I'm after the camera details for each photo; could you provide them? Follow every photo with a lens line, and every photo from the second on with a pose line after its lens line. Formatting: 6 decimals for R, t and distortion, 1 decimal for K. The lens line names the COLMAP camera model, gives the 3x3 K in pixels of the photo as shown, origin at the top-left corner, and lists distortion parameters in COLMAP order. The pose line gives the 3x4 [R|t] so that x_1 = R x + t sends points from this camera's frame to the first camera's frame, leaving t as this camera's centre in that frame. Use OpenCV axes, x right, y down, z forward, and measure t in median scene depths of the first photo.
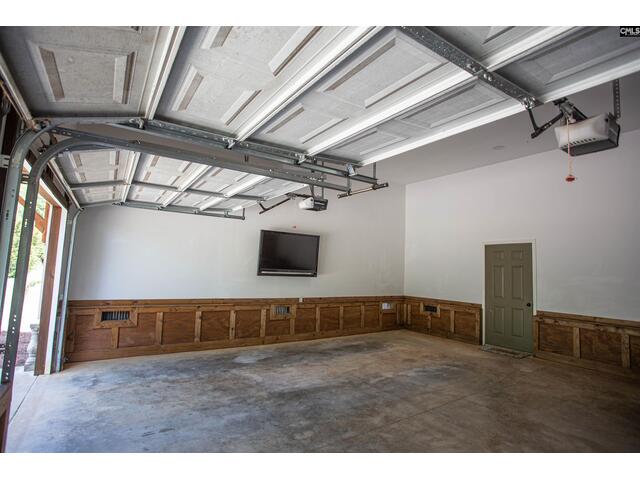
lens RADIAL K [[335.9, 0, 312.0], [0, 335.9, 237.8], [0, 0, 1]] dist [-0.067014, 0.031387]
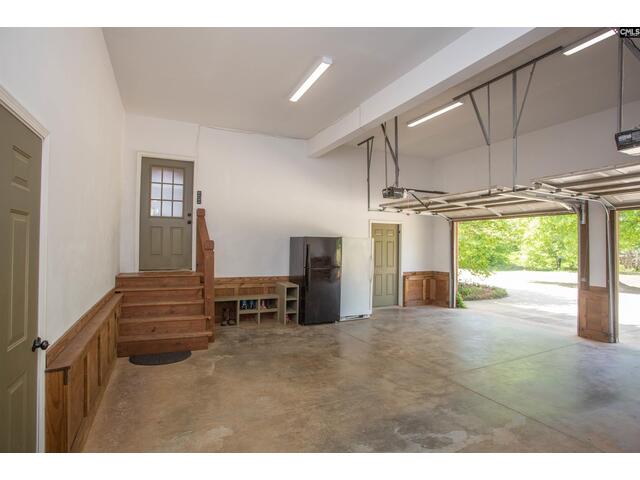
lens RADIAL K [[335.9, 0, 312.0], [0, 335.9, 237.8], [0, 0, 1]] dist [-0.067014, 0.031387]
pose [[-0.989218, -0.045776, 0.139111, 0.552658], [-0.060950, 0.992405, -0.106853, 0.183560], [-0.133163, -0.114180, -0.984495, 1.844196]]
